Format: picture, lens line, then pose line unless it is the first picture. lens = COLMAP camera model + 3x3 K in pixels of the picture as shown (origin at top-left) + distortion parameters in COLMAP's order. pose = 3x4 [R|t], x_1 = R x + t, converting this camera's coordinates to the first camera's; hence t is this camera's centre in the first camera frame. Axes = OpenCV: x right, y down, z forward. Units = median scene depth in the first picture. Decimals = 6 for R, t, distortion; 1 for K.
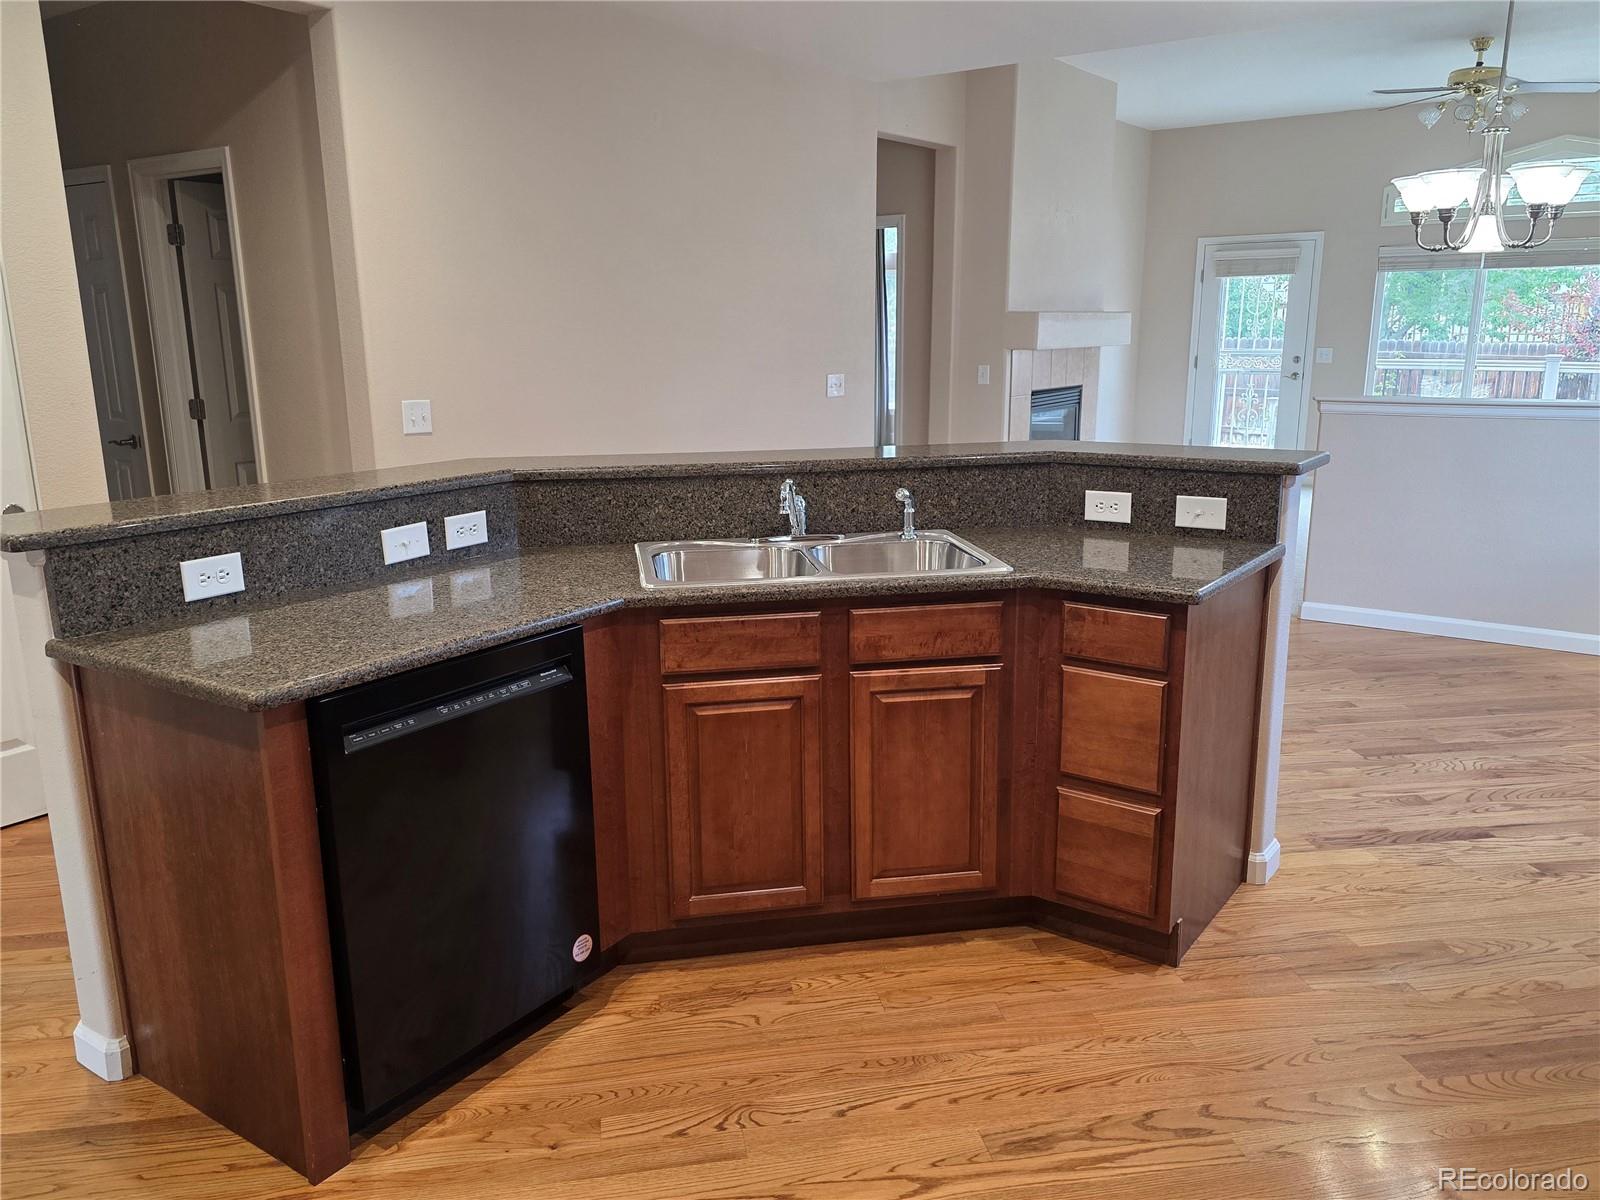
lens RADIAL K [[1218.3, 0, 788.8], [0, 1218.3, 593.6], [0, 0, 1]] dist [0.078866, -0.066719]
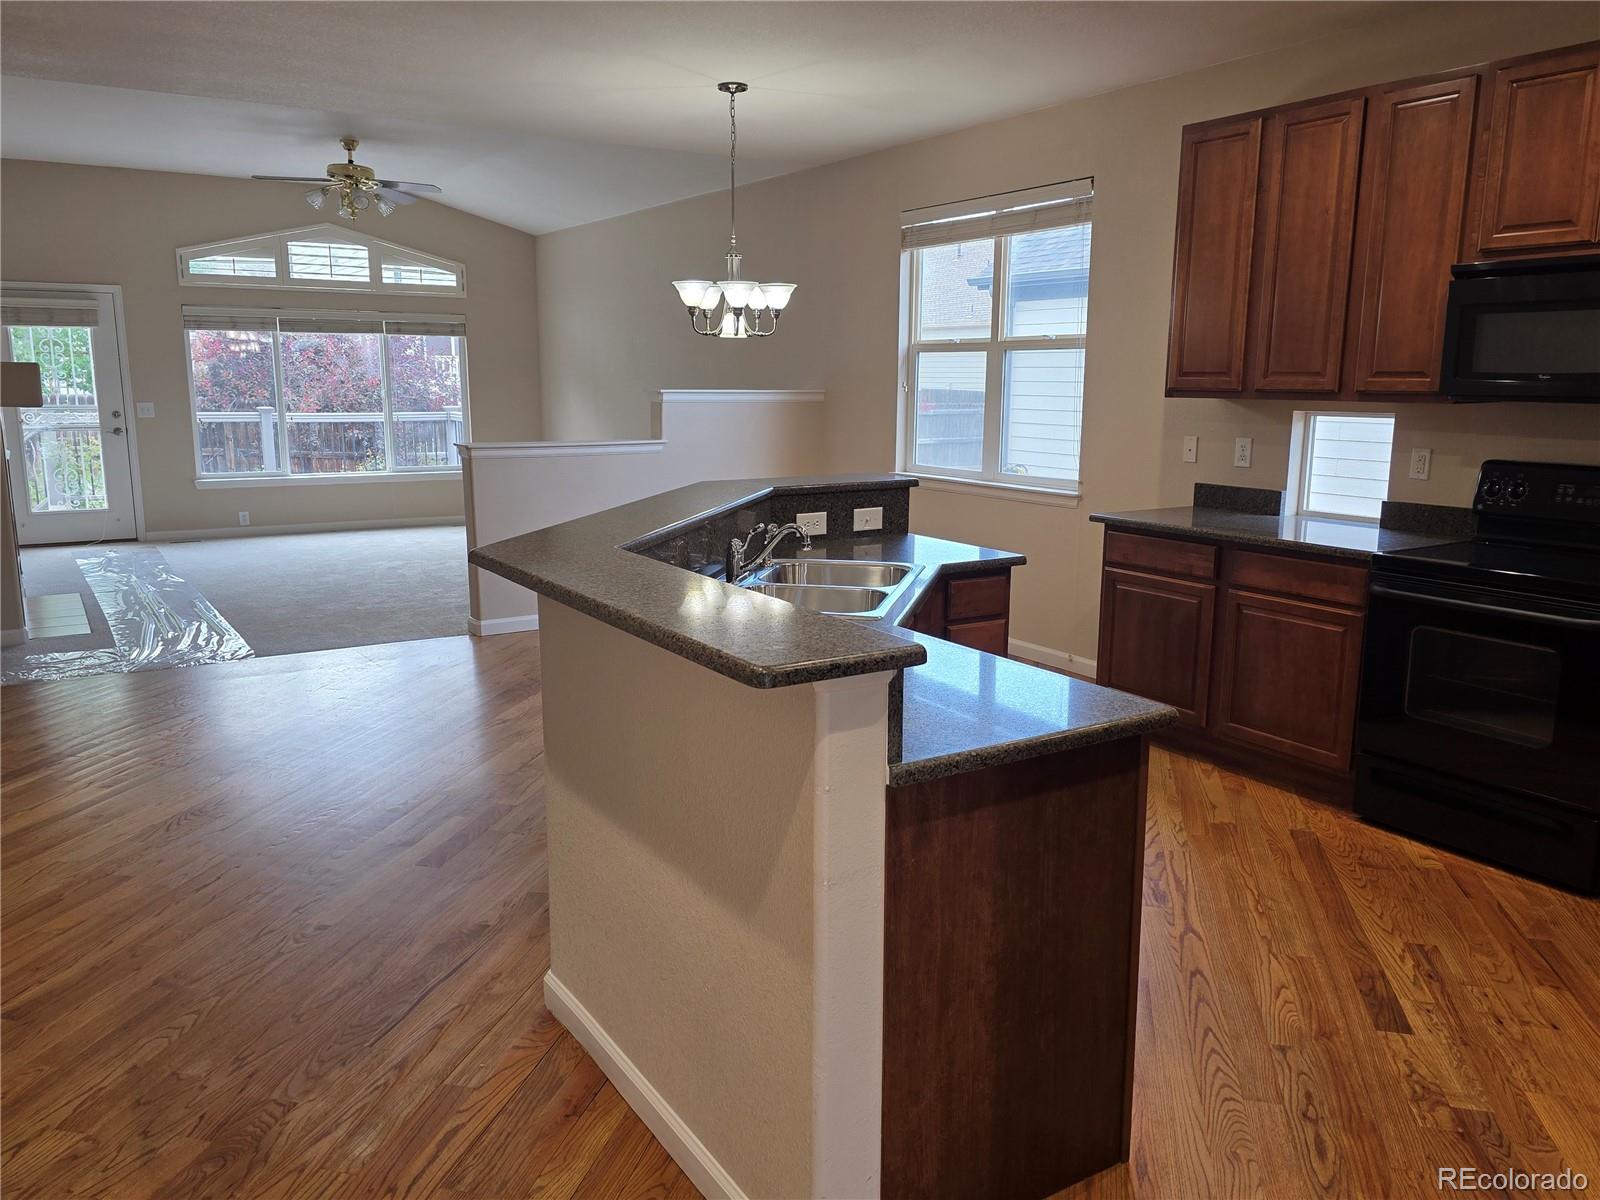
lens RADIAL K [[1218.3, 0, 788.8], [0, 1218.3, 593.6], [0, 0, 1]] dist [0.078866, -0.066719]
pose [[0.389514, -0.158157, 0.907339, -0.546138], [0.194124, 0.977113, 0.086983, -0.066874], [-0.900330, 0.142255, 0.411302, 0.282232]]
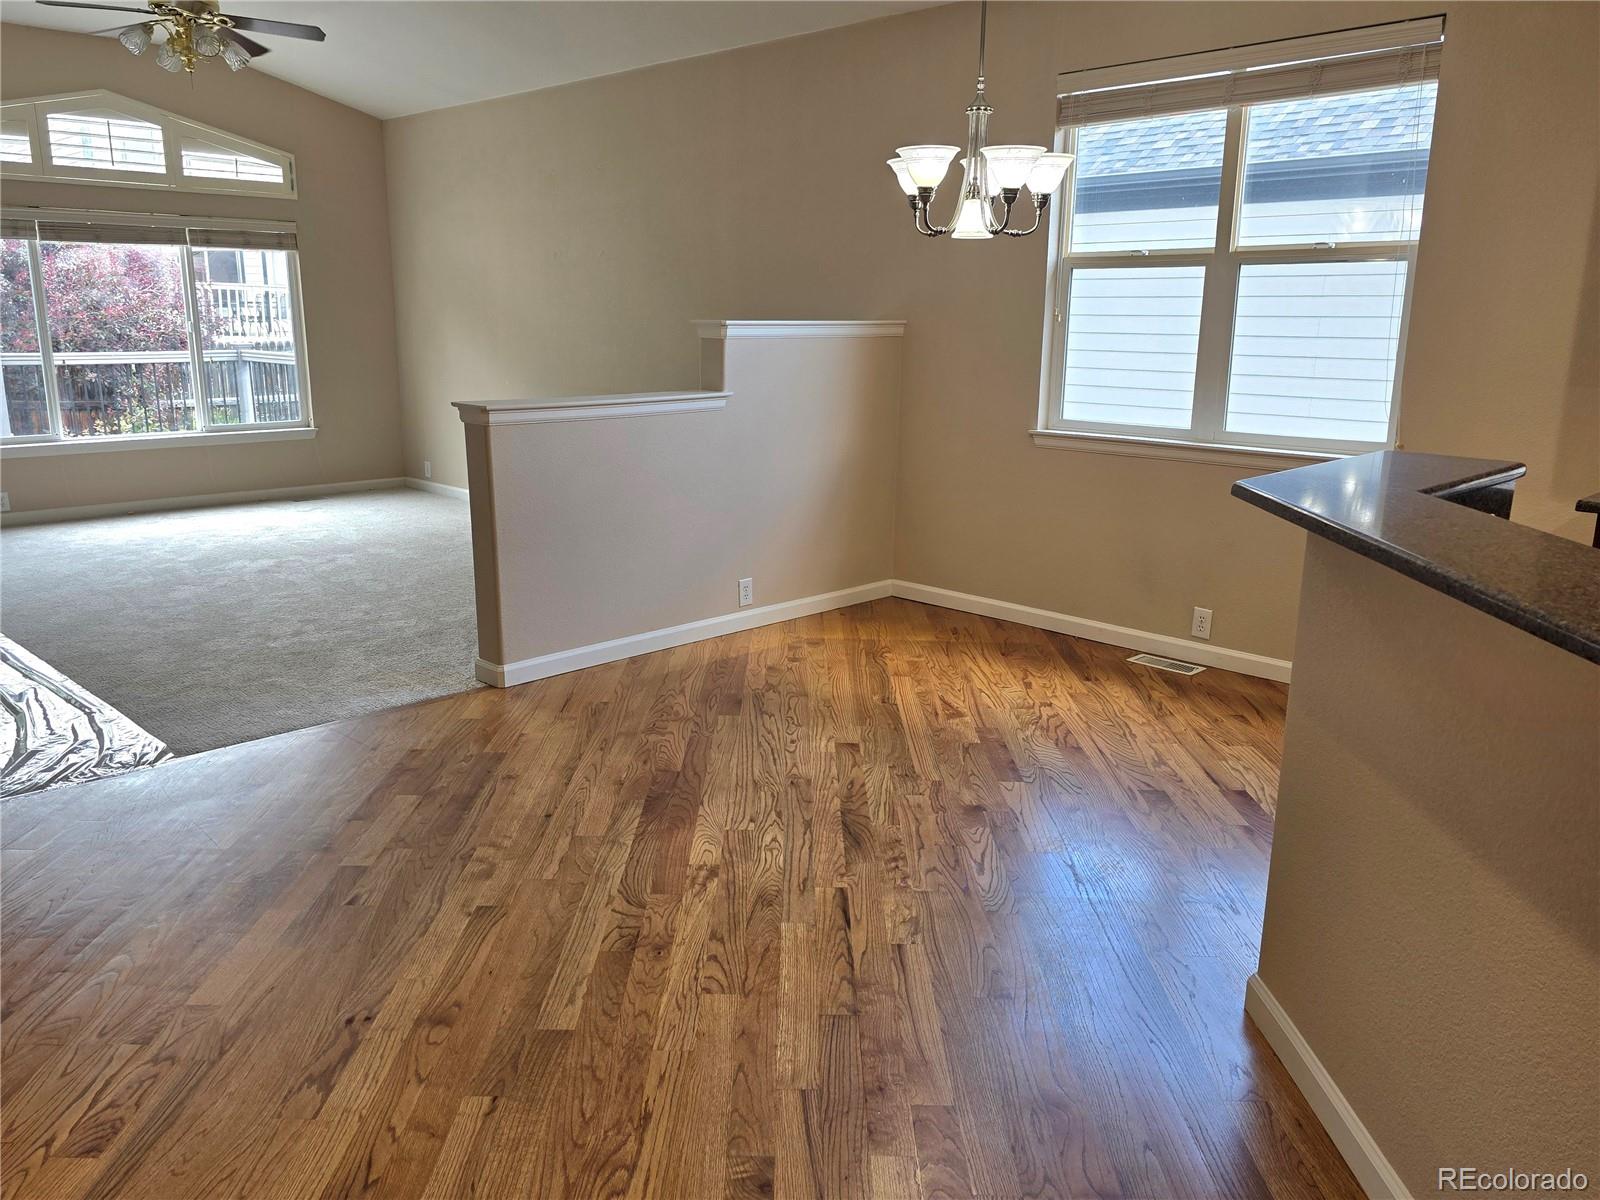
lens RADIAL K [[1210.9, 0, 773.4], [0, 1210.9, 588.3], [0, 0, 1]] dist [0.067527, -0.063234]
pose [[0.180070, -0.215559, 0.959744, -0.302857], [0.206275, 0.962274, 0.177426, -0.152971], [-0.961782, 0.166022, 0.217741, 0.707110]]
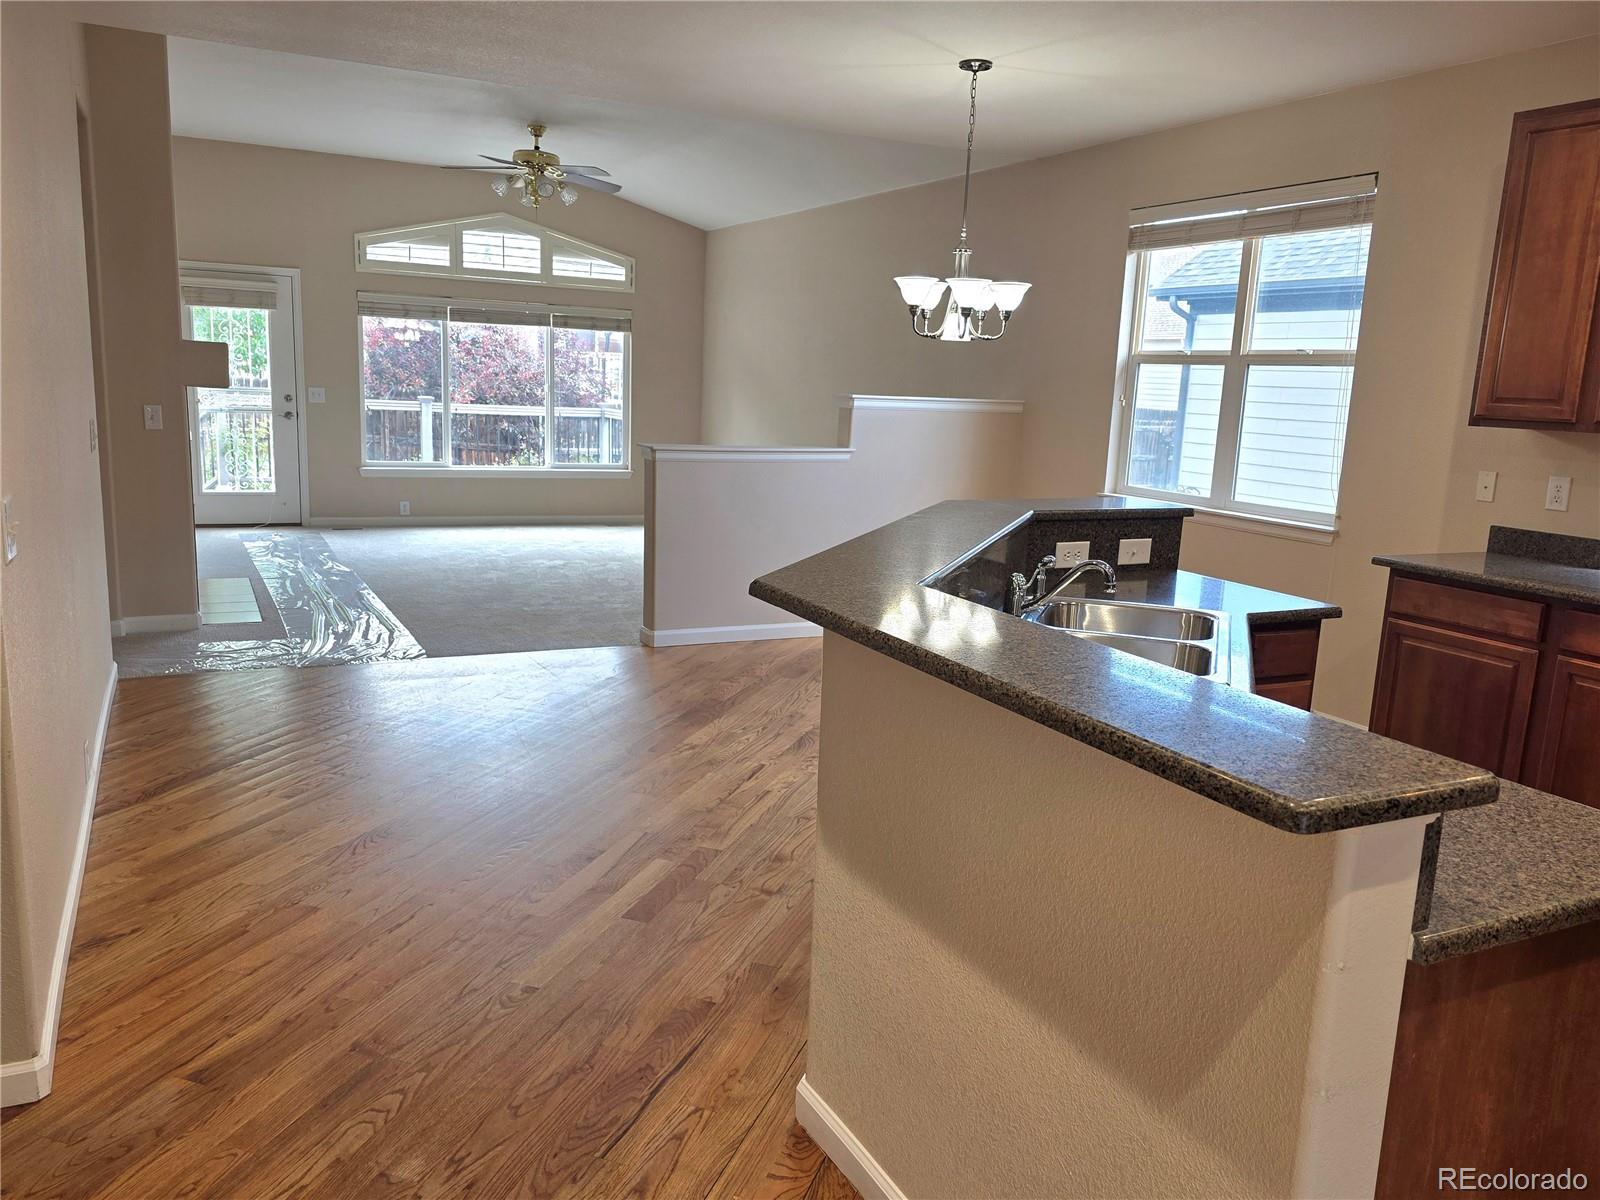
lens RADIAL K [[1219.9, 0, 800.0], [0, 1219.9, 600.0], [0, 0, 1]] dist [0.078912, -0.073291]
pose [[0.471623, -0.134820, 0.871433, -0.499141], [0.147805, 0.986348, 0.072606, -0.086616], [-0.869325, 0.094560, 0.485111, 0.383040]]
